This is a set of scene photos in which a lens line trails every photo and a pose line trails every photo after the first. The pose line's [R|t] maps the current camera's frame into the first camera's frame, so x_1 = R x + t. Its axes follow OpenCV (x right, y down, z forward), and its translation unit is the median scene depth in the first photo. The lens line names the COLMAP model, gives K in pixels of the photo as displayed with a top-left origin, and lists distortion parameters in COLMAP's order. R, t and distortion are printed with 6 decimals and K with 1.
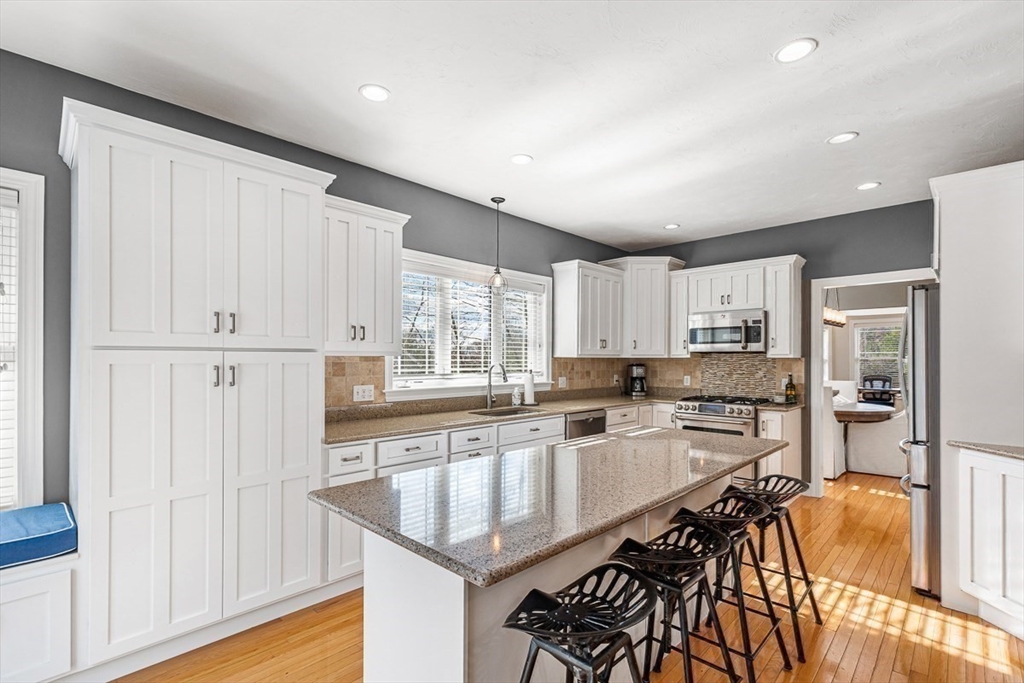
lens RADIAL K [[464.6, 0, 492.4], [0, 464.6, 359.4], [0, 0, 1]] dist [0.001168, -0.001749]
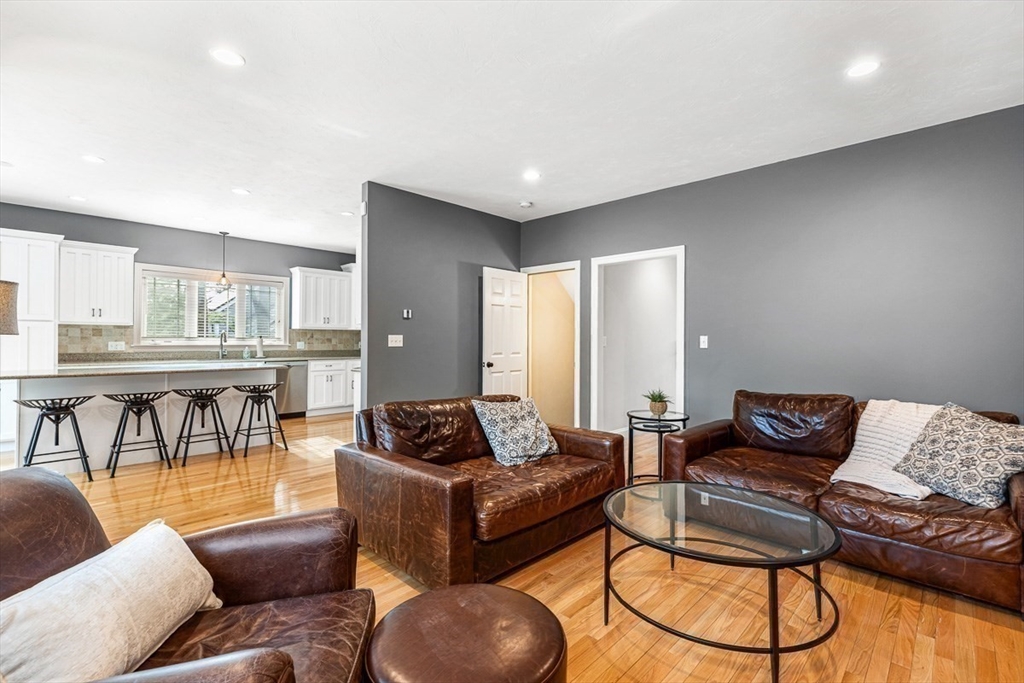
lens RADIAL K [[464.6, 0, 509.7], [0, 464.6, 334.3], [0, 0, 1]] dist [0.001168, -0.001749]
pose [[0.999651, 0.003080, 0.026230, 0.962142], [-0.002744, 0.999914, -0.012835, 0.037107], [-0.026267, 0.012758, 0.999574, -0.671700]]
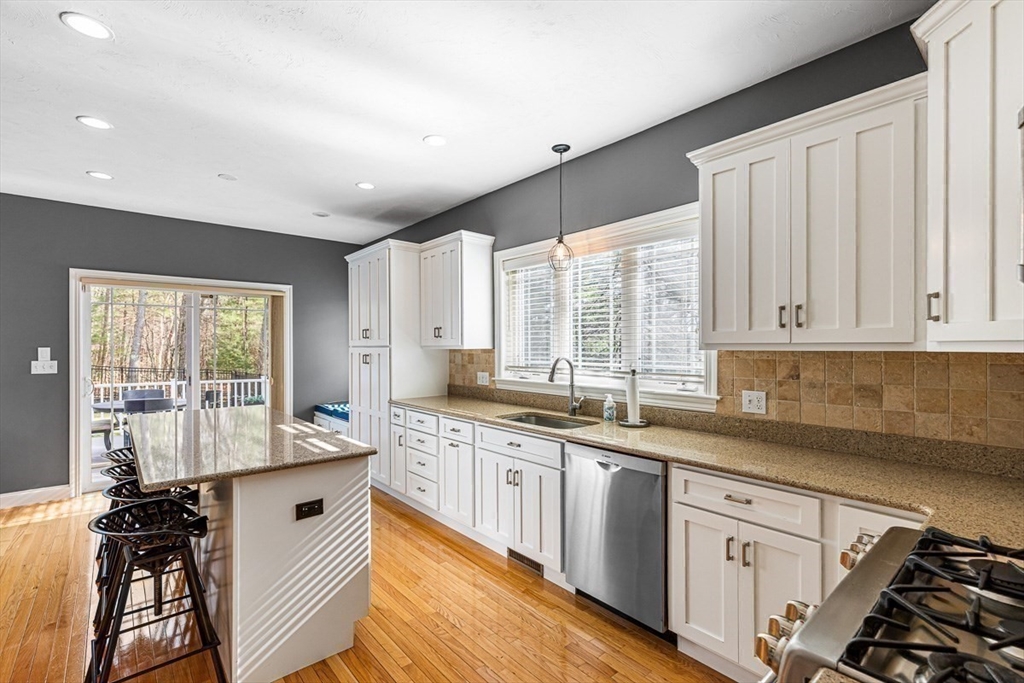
lens RADIAL K [[464.6, 0, 508.8], [0, 464.6, 344.3], [0, 0, 1]] dist [0.001168, -0.001749]
pose [[-0.075966, -0.012841, -0.997028, 0.776709], [-0.004448, 0.999911, -0.012539, -0.003342], [0.997101, 0.003483, -0.076016, 0.937153]]
